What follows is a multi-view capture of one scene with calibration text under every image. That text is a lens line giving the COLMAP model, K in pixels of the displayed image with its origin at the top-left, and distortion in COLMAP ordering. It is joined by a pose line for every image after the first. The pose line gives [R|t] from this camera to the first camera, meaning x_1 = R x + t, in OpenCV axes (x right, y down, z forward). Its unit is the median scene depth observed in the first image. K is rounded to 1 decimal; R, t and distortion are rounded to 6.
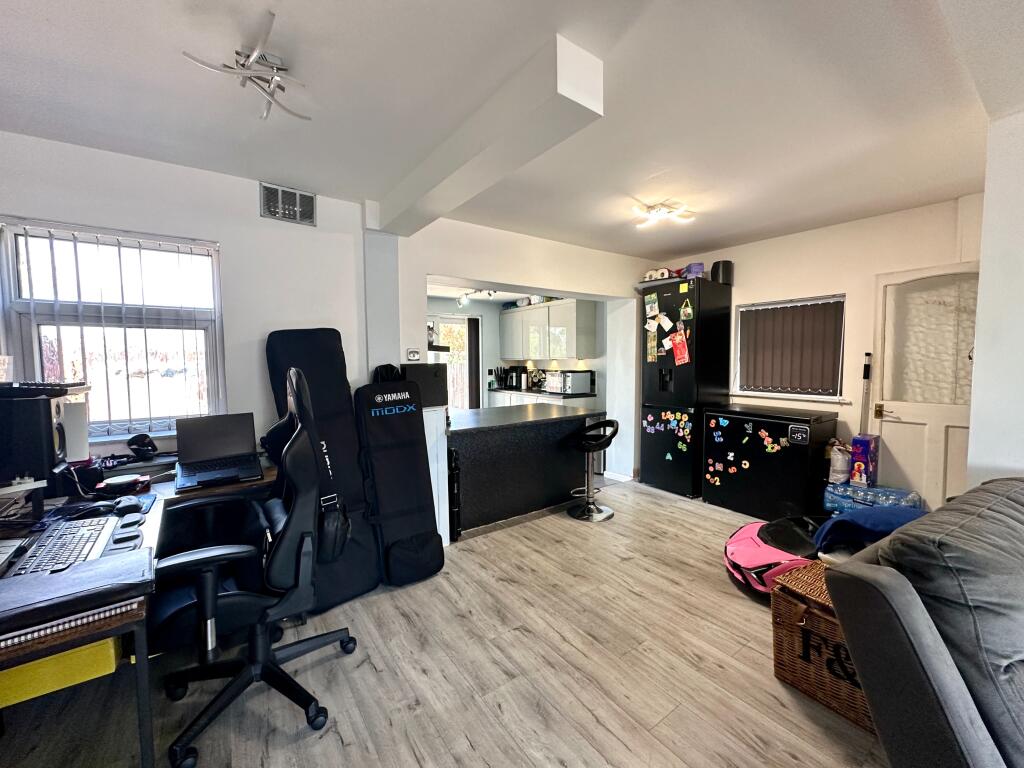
lens RADIAL K [[410.7, 0, 512.0], [0, 410.7, 384.0], [0, 0, 1]] dist [0.000665, -0.000084]
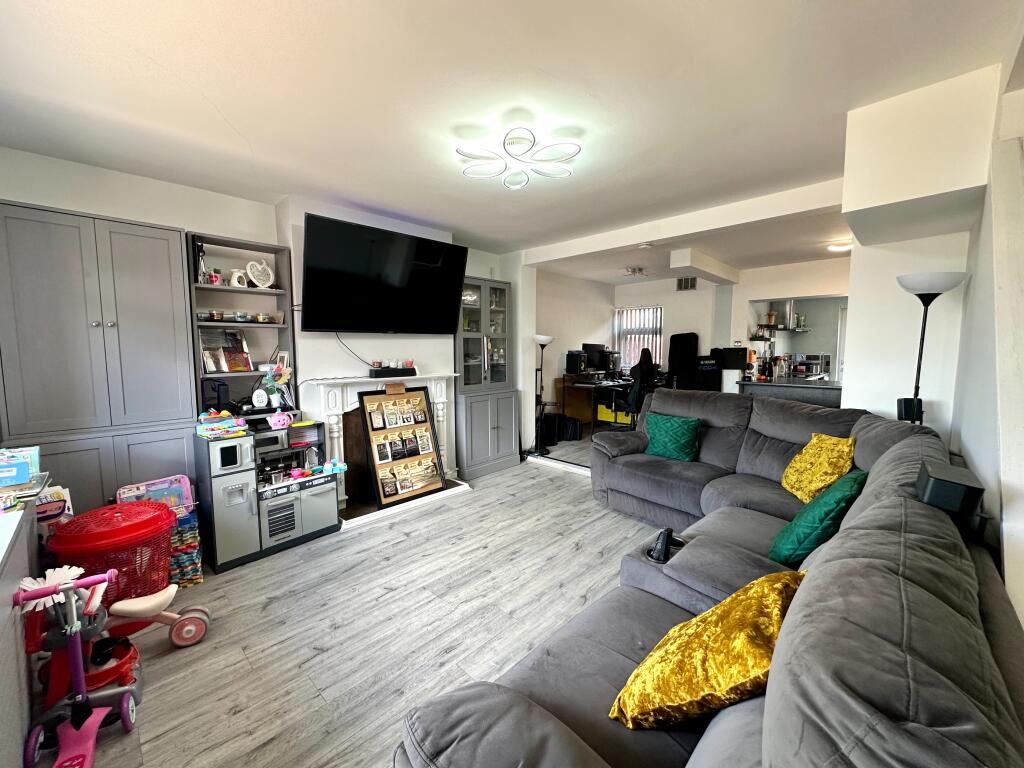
lens RADIAL K [[410.7, 0, 512.0], [0, 410.7, 384.0], [0, 0, 1]] dist [0.000665, -0.000084]
pose [[0.175239, 0.094985, -0.979933, 1.807808], [-0.058133, 0.994597, 0.086011, 0.021598], [0.982808, 0.041894, 0.179814, -0.478457]]
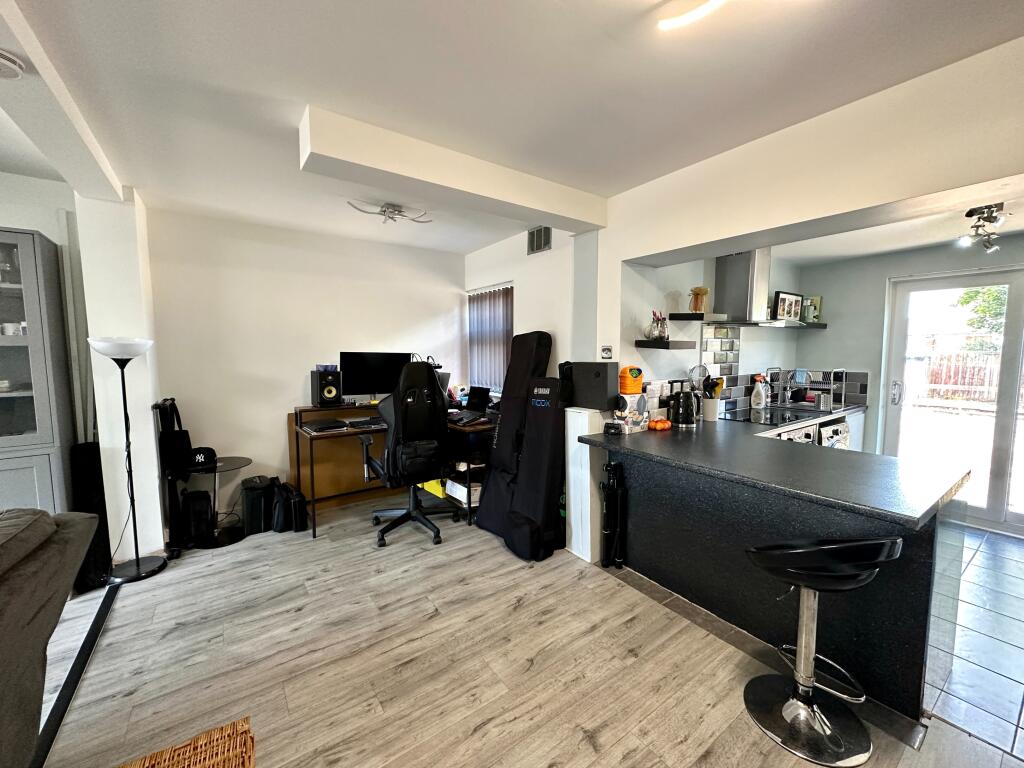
lens RADIAL K [[410.7, 0, 512.0], [0, 410.7, 384.0], [0, 0, 1]] dist [0.000665, -0.000084]
pose [[0.000499, 0.092354, -0.995726, 0.839469], [-0.057897, 0.994059, 0.092171, -0.087369], [0.998322, 0.057603, 0.005843, 0.941420]]
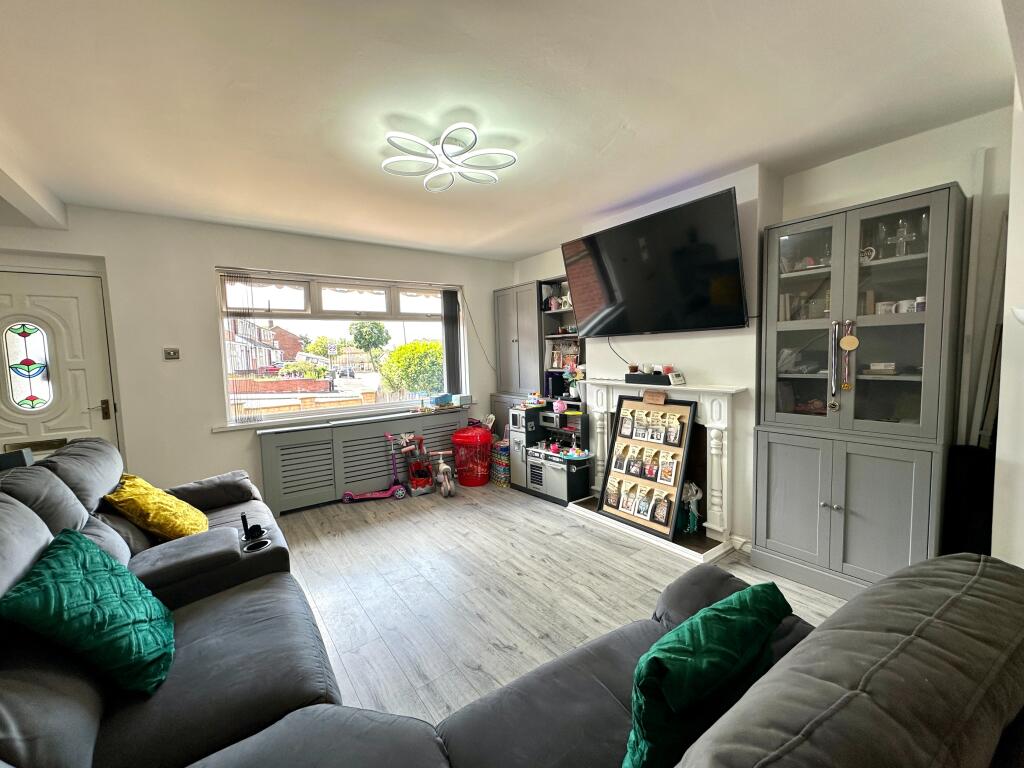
lens RADIAL K [[410.7, 0, 512.0], [0, 410.7, 384.0], [0, 0, 1]] dist [0.000665, -0.000084]
pose [[-0.999152, 0.038823, -0.013731, 0.727651], [0.036510, 0.989382, 0.140678, -0.049007], [0.019046, 0.140057, -0.989960, 0.643588]]
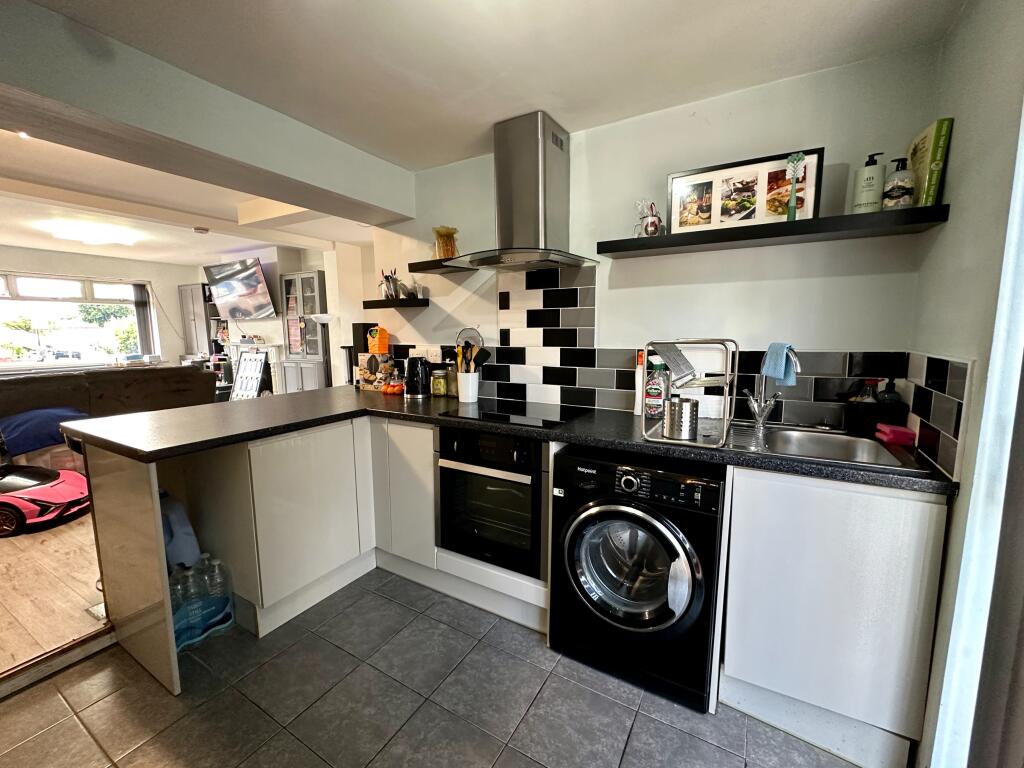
lens RADIAL K [[425.1, 0, 512.0], [0, 425.1, 384.0], [0, 0, 1]] dist [0.000336, -0.000174]
pose [[-0.906650, 0.067613, -0.416431, -0.082532], [-0.011850, 0.982603, 0.185339, -0.119088], [0.421718, 0.172973, -0.890076, 2.469186]]
